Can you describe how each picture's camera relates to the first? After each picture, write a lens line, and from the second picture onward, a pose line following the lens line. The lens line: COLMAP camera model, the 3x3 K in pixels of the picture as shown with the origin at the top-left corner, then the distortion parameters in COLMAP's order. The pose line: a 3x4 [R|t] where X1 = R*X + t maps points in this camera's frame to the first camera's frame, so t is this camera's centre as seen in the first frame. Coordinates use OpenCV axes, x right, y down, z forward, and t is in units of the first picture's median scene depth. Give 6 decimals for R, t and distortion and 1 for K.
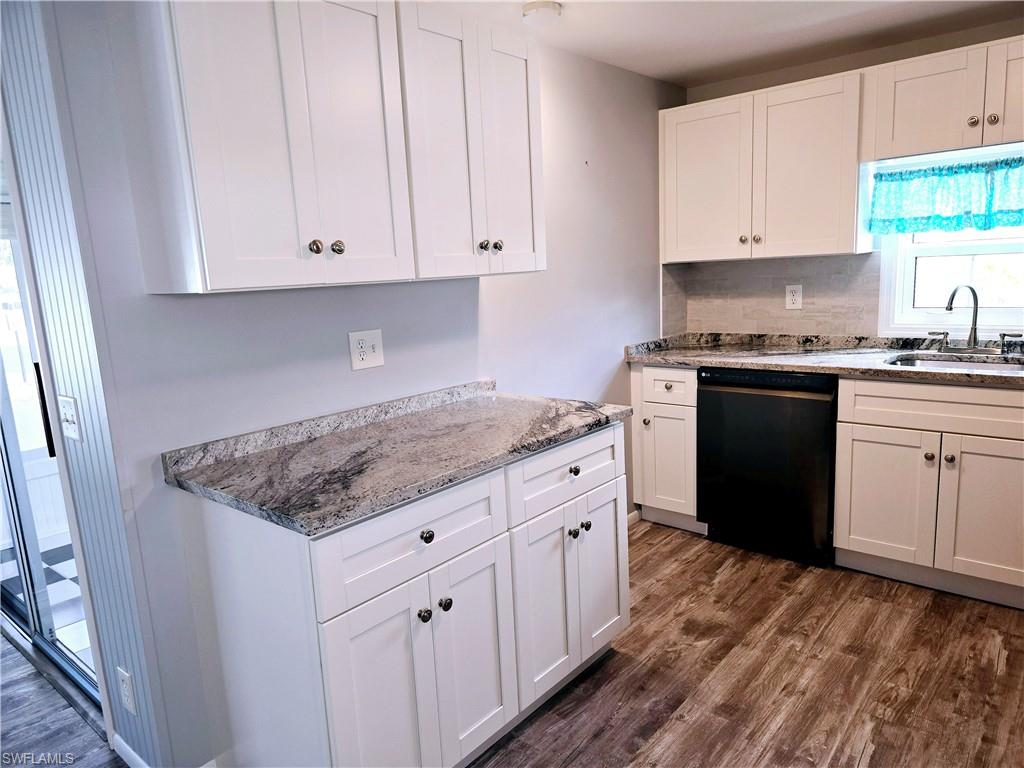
lens RADIAL K [[683.1, 0, 513.2], [0, 683.1, 389.0], [0, 0, 1]] dist [0.050547, -0.050191]
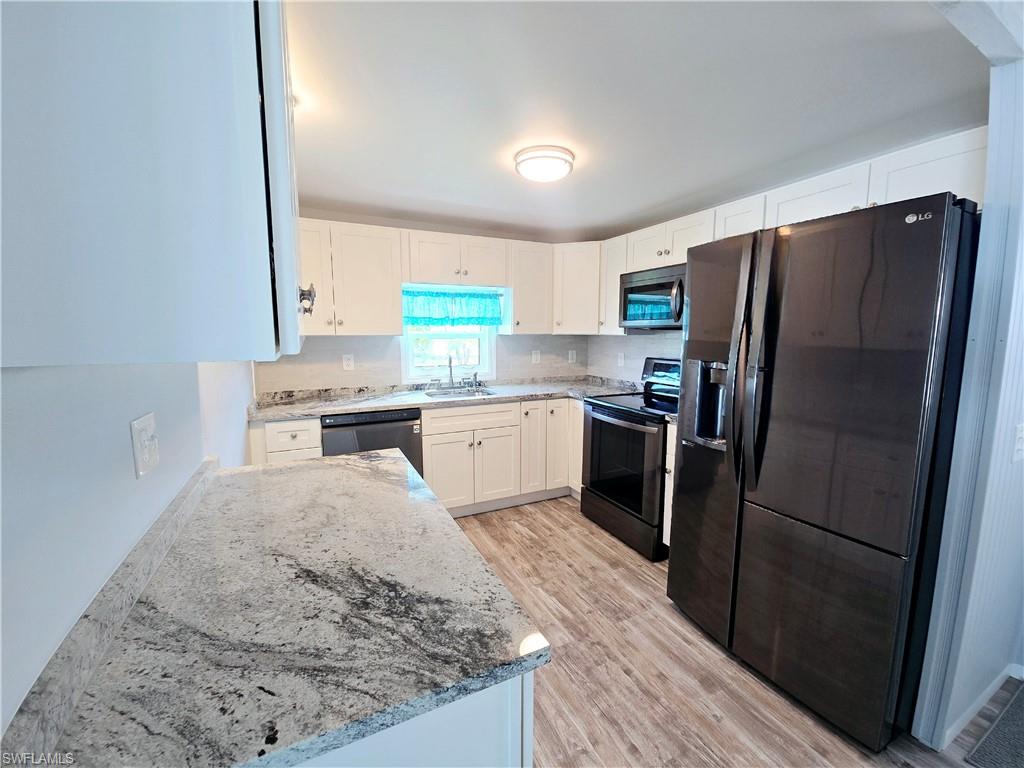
lens RADIAL K [[417.3, 0, 520.5], [0, 417.3, 378.1], [0, 0, 1]] dist [-0.003078, -0.002122]
pose [[0.389645, -0.054154, 0.919372, -0.337599], [0.143406, 0.989661, -0.002484, -0.052136], [-0.909731, 0.132811, 0.393382, 0.366319]]
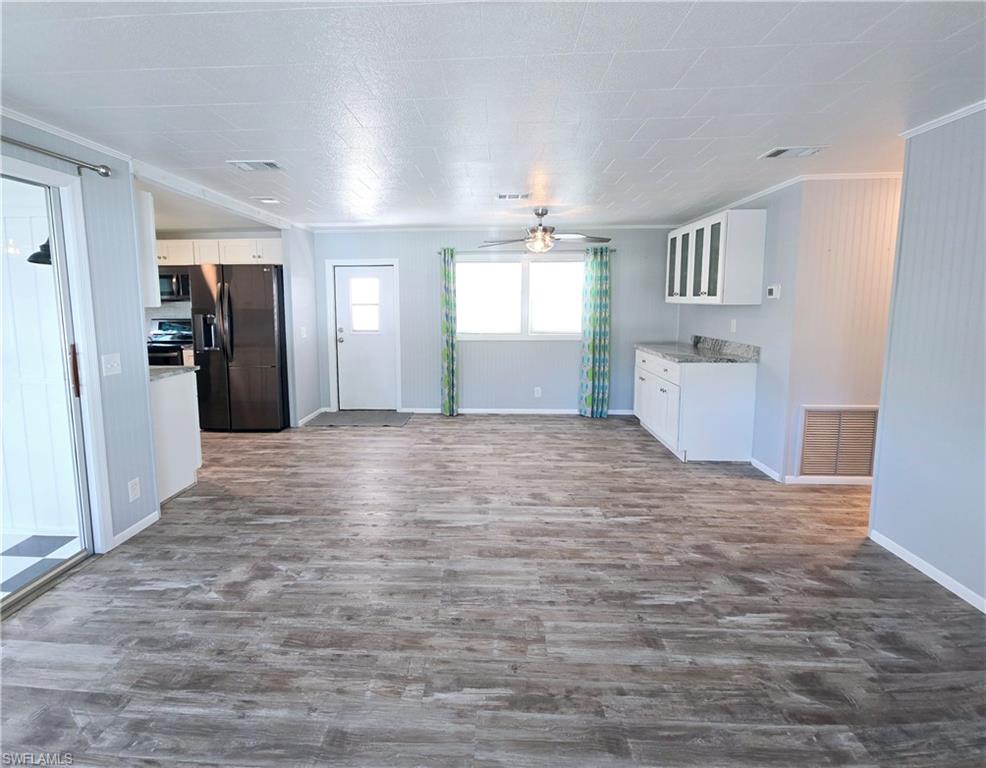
lens RADIAL K [[459.5, 0, 477.6], [0, 459.5, 345.8], [0, 0, 1]] dist [-0.000983, 0.001556]
pose [[-0.599184, -0.024189, 0.800246, -1.533254], [0.180752, 0.969649, 0.164648, -0.024393], [-0.779940, 0.243301, -0.576626, 0.566987]]
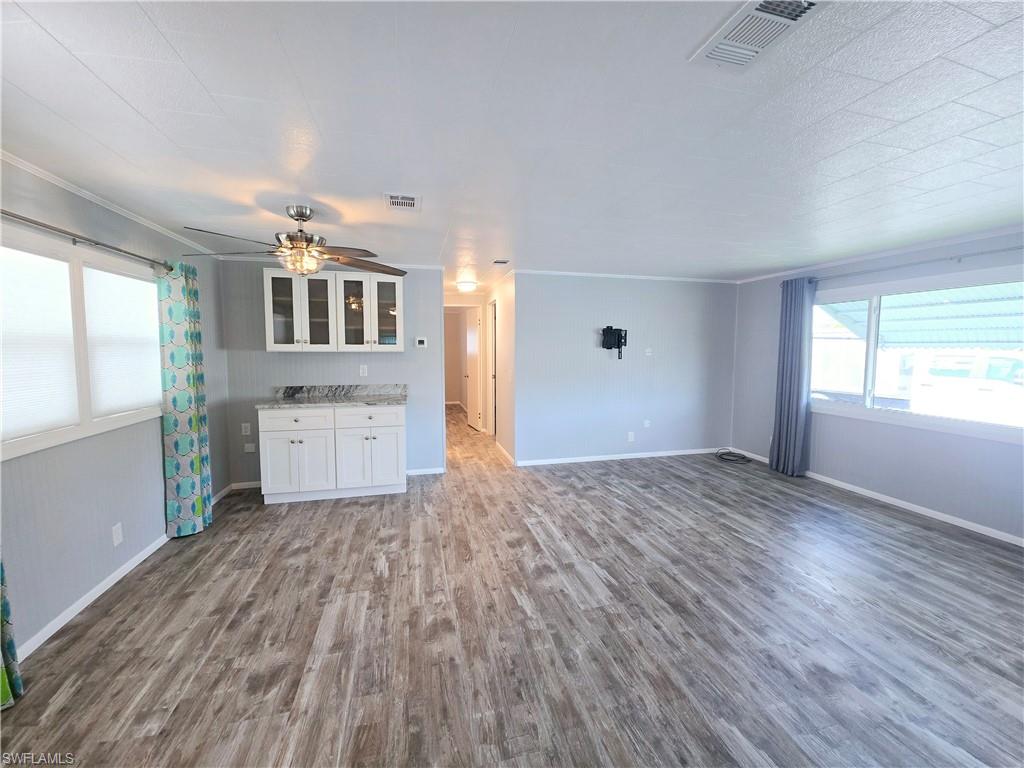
lens RADIAL K [[417.3, 0, 520.9], [0, 417.3, 379.8], [0, 0, 1]] dist [-0.003078, -0.002122]
pose [[-0.579060, 0.113839, -0.807298, 0.011574], [-0.118259, 0.968003, 0.221326, -0.067946], [0.806662, 0.223631, -0.547069, 0.374784]]
